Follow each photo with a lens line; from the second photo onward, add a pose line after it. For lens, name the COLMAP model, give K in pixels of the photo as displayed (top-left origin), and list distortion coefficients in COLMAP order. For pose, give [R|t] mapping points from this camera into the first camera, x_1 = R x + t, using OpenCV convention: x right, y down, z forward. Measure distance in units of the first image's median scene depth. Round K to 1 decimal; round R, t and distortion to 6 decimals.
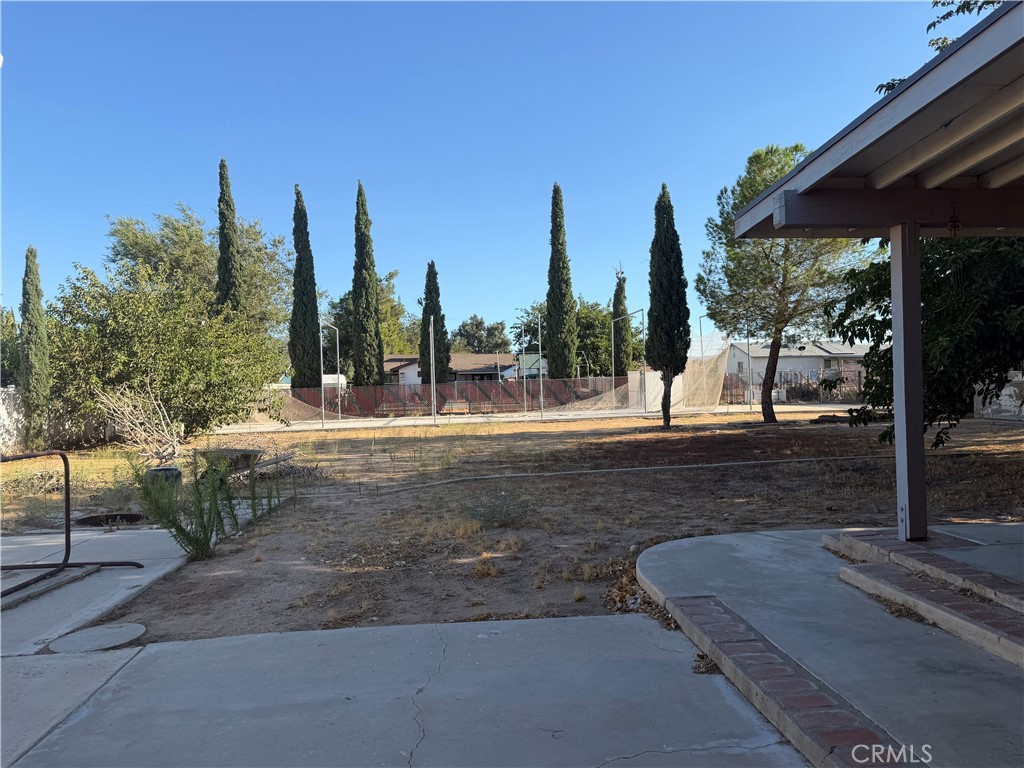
lens RADIAL K [[694.4, 0, 512.0], [0, 694.4, 384.0], [0, 0, 1]] dist [0.169517, -0.329231]
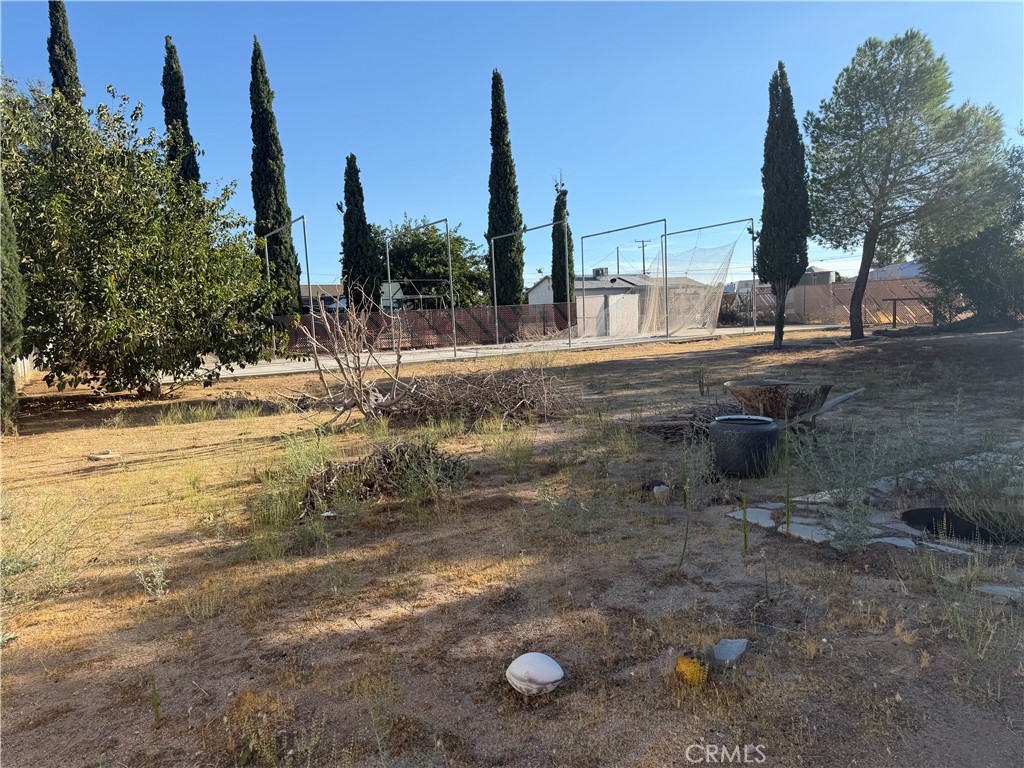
lens RADIAL K [[694.4, 0, 512.0], [0, 694.4, 384.0], [0, 0, 1]] dist [0.169517, -0.329231]
pose [[0.929014, -0.051221, 0.366481, -0.256596], [0.019199, 0.995712, 0.090495, 0.012203], [-0.369545, -0.077035, 0.926014, 0.184261]]
